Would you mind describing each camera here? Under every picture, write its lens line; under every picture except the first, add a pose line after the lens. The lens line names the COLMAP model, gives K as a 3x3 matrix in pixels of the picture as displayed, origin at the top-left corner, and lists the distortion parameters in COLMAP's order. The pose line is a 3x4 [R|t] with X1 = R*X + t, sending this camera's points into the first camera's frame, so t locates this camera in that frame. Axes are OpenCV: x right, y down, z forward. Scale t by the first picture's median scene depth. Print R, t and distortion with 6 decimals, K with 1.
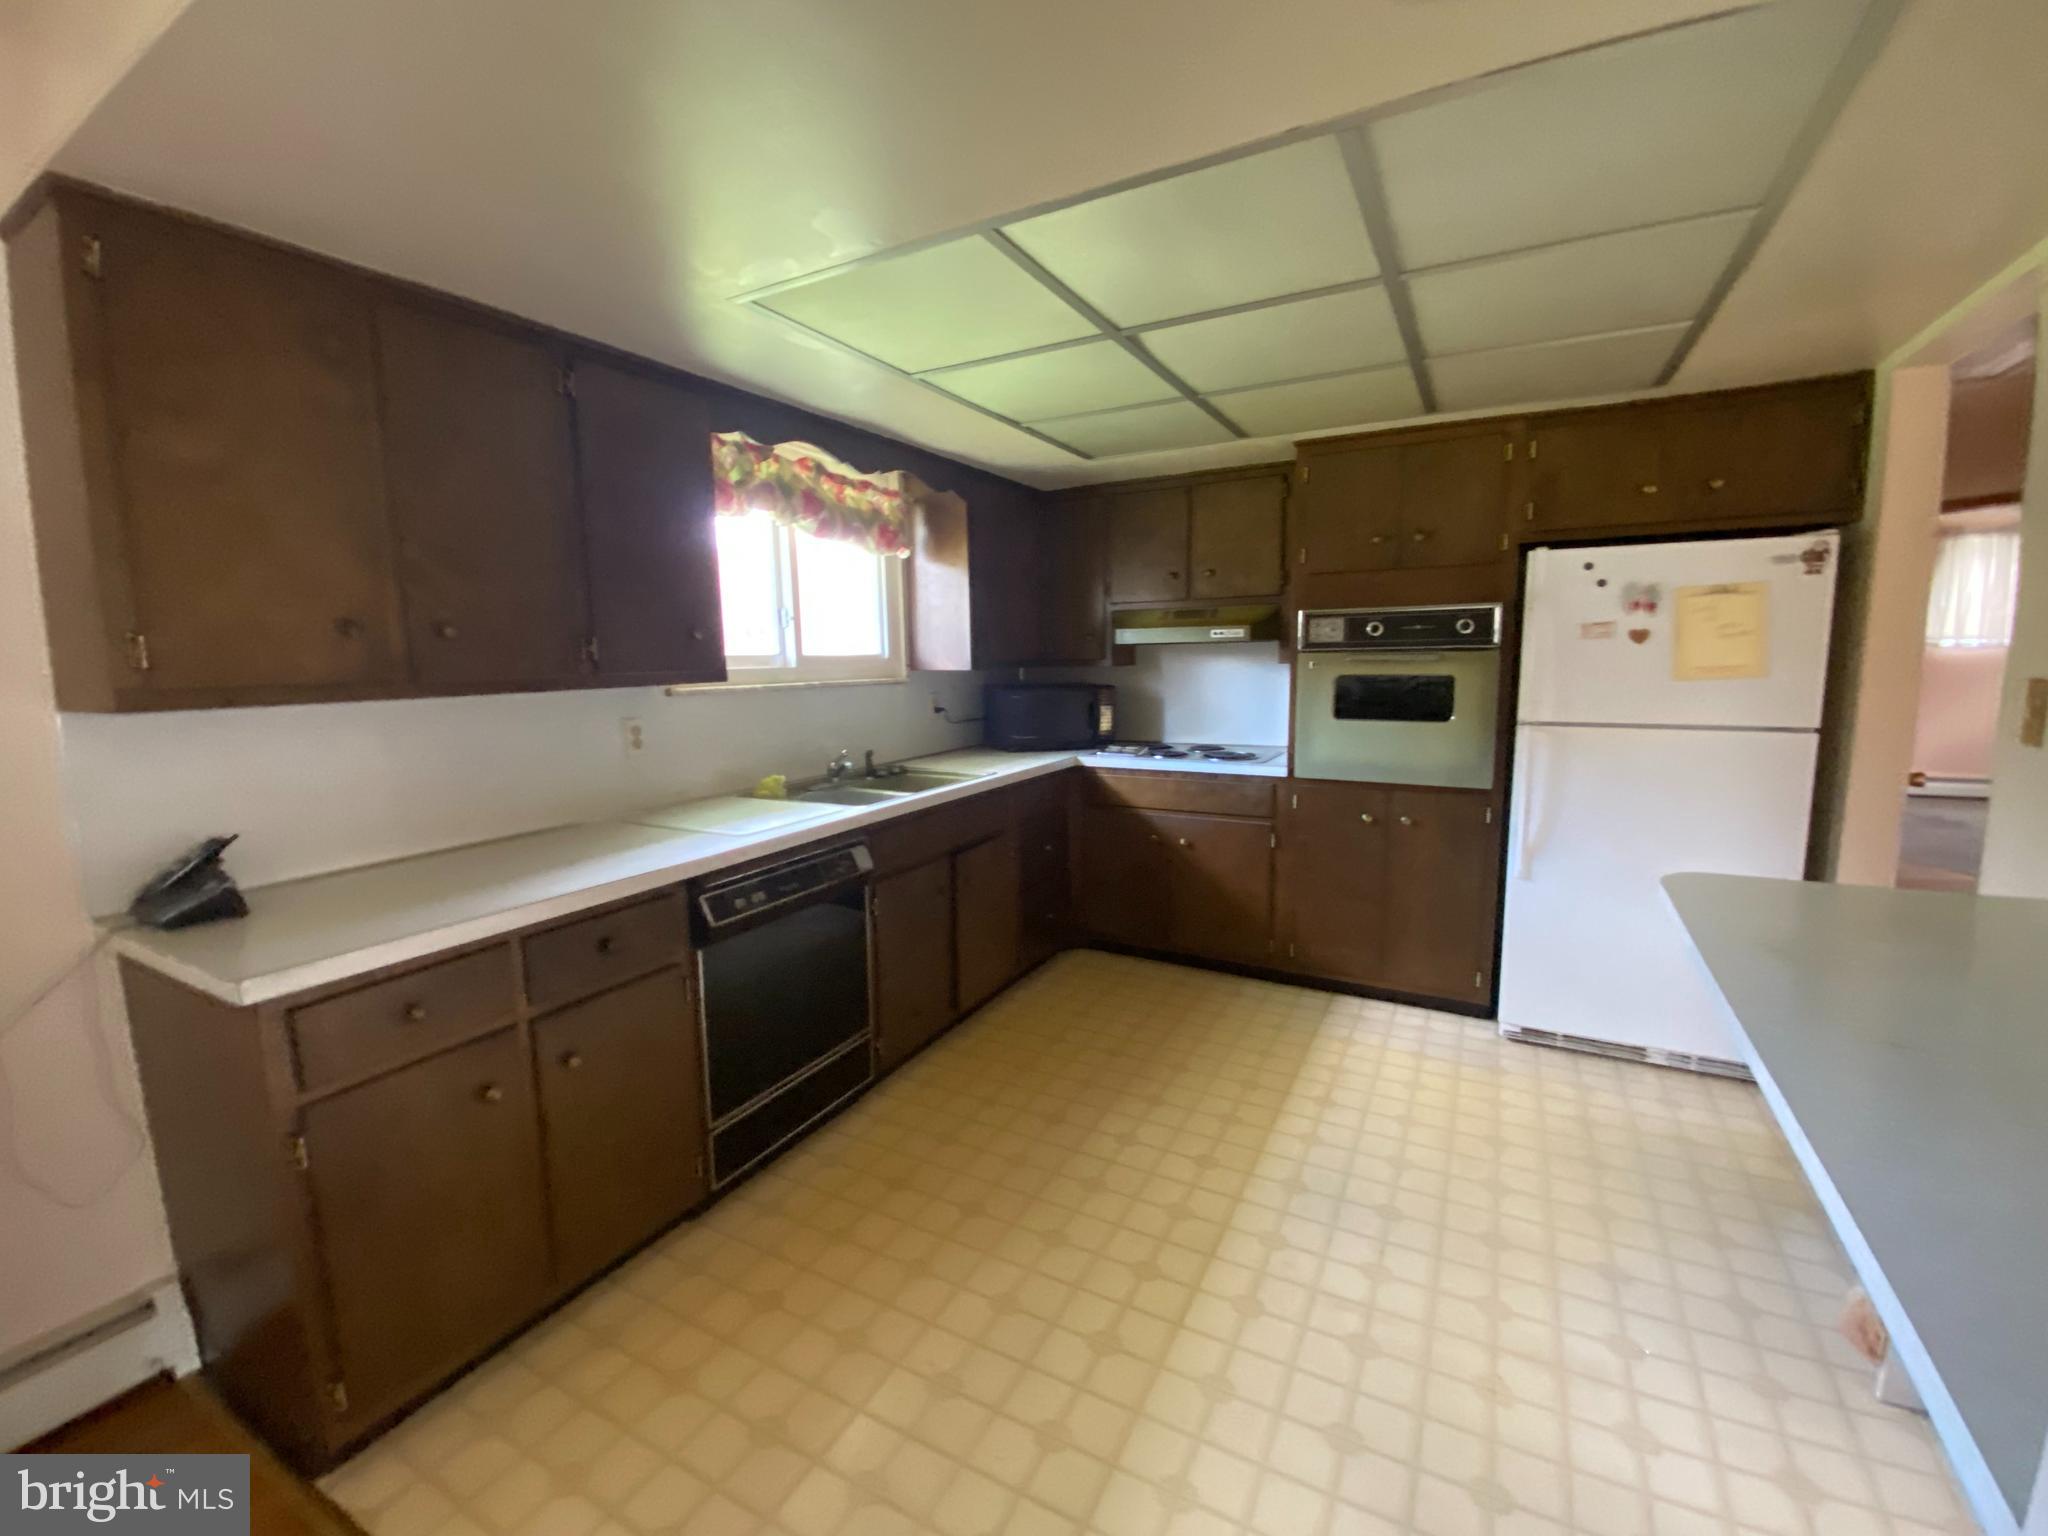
lens RADIAL K [[865.1, 0, 1025.5], [0, 865.1, 758.9], [0, 0, 1]] dist [0.015416, -0.005087]
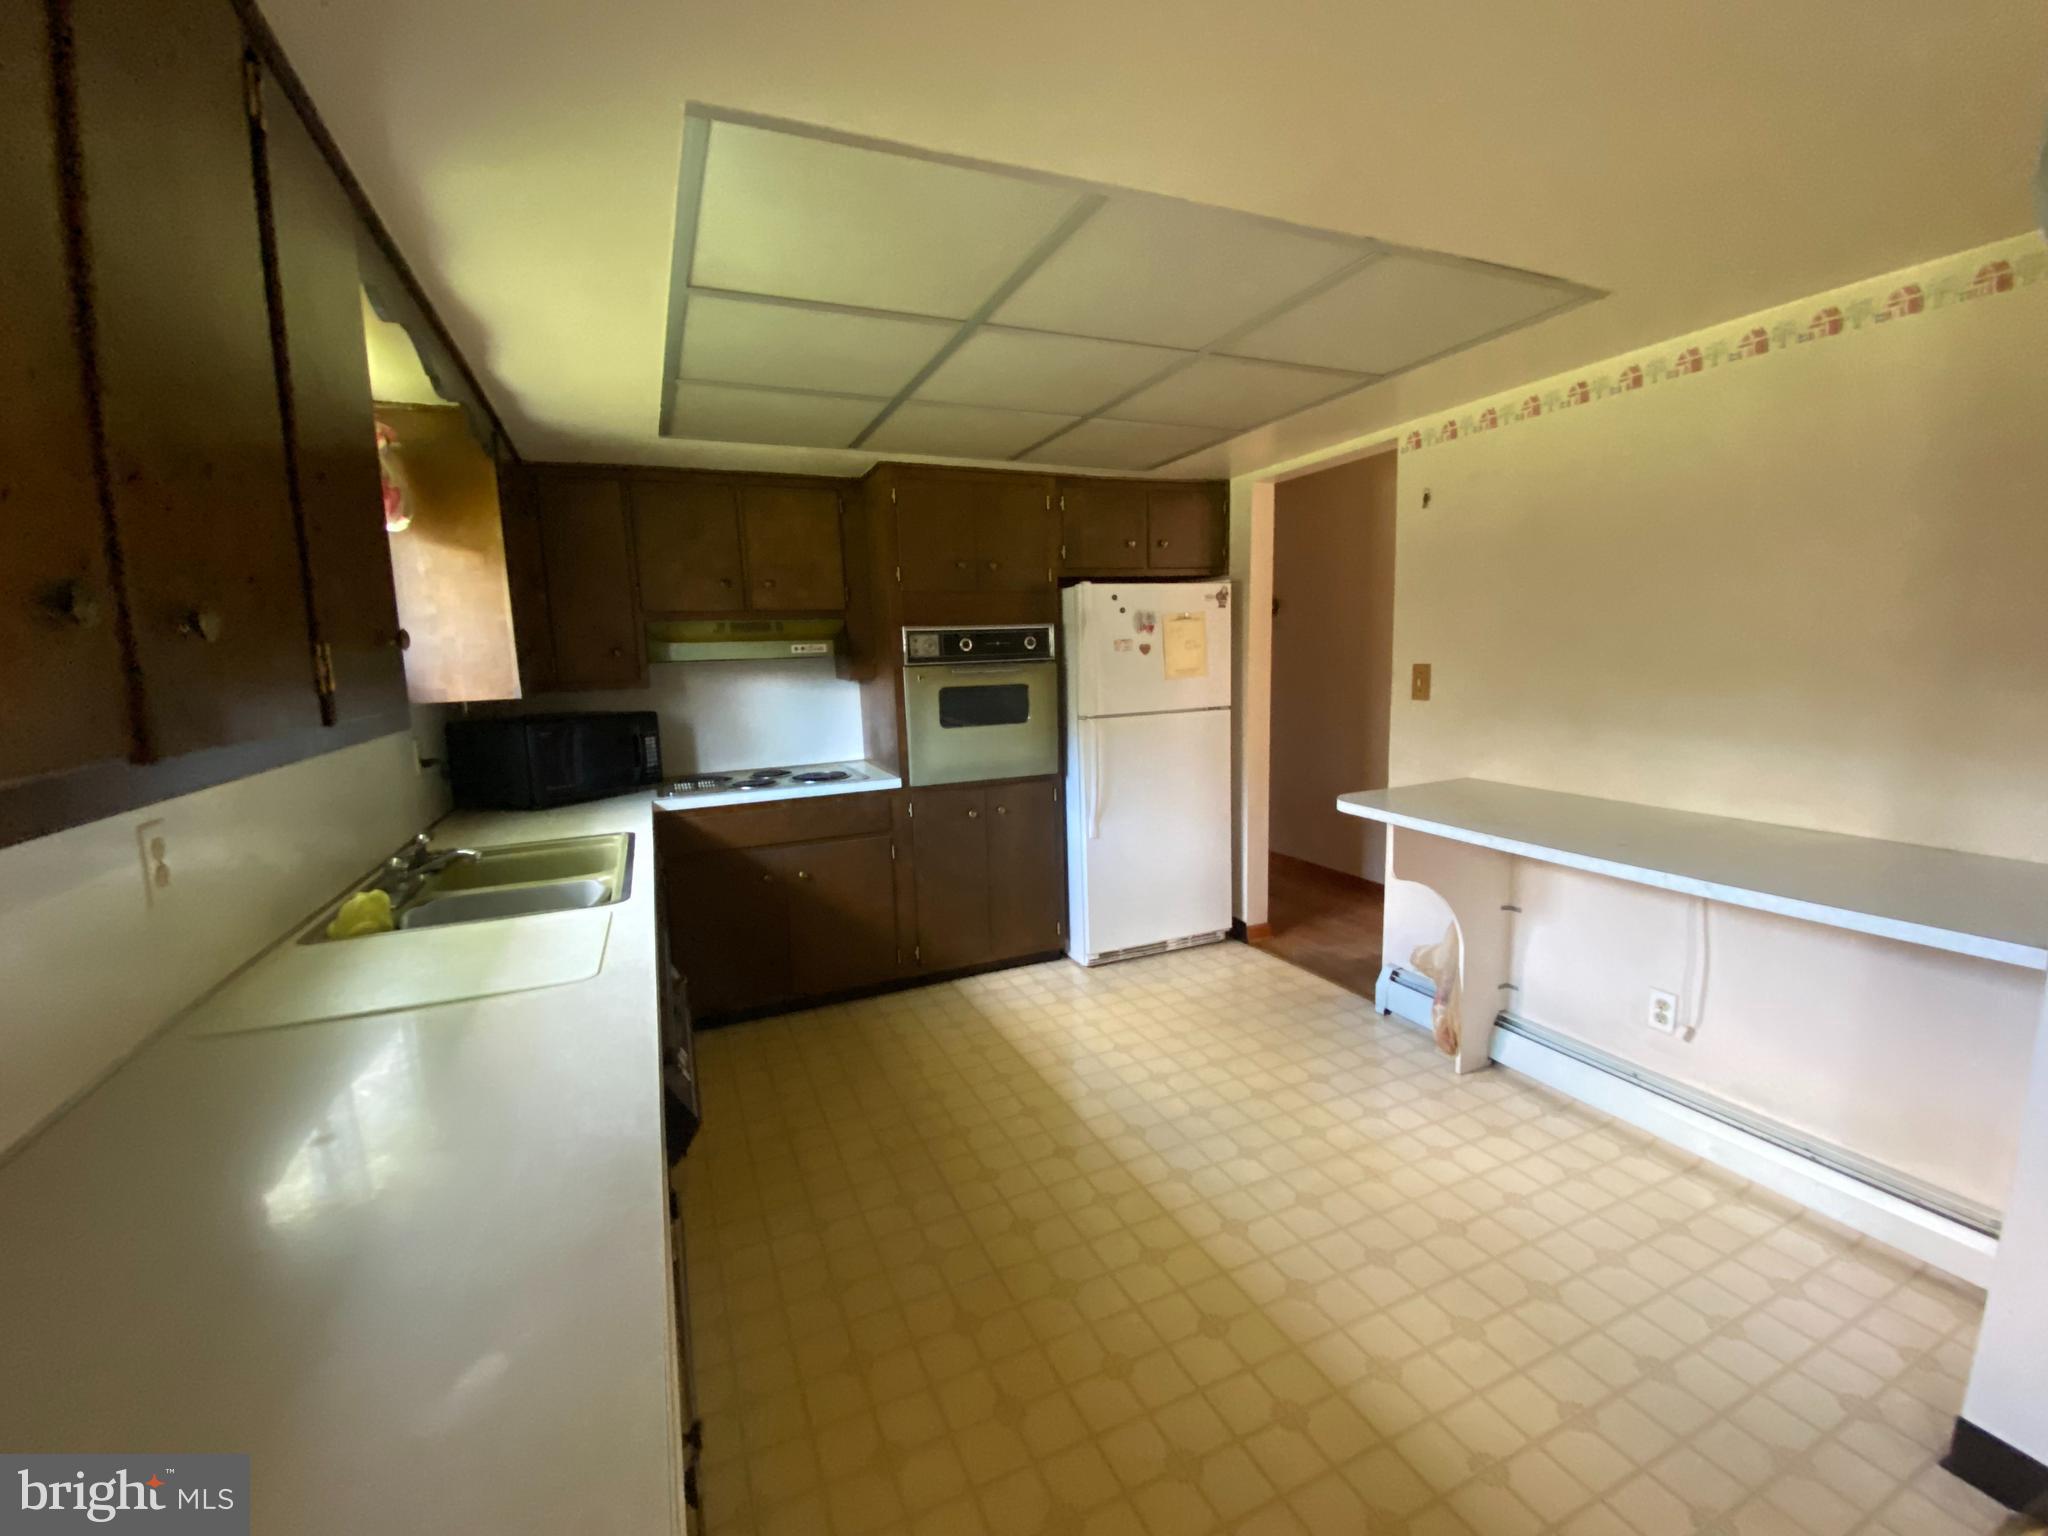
lens RADIAL K [[865.1, 0, 1014.7], [0, 865.1, 757.5], [0, 0, 1]] dist [0.015416, -0.005087]
pose [[0.614753, -0.109890, 0.781027, -0.508959], [0.122786, 0.991507, 0.042859, -0.052928], [-0.779104, 0.069551, 0.623025, 0.307236]]
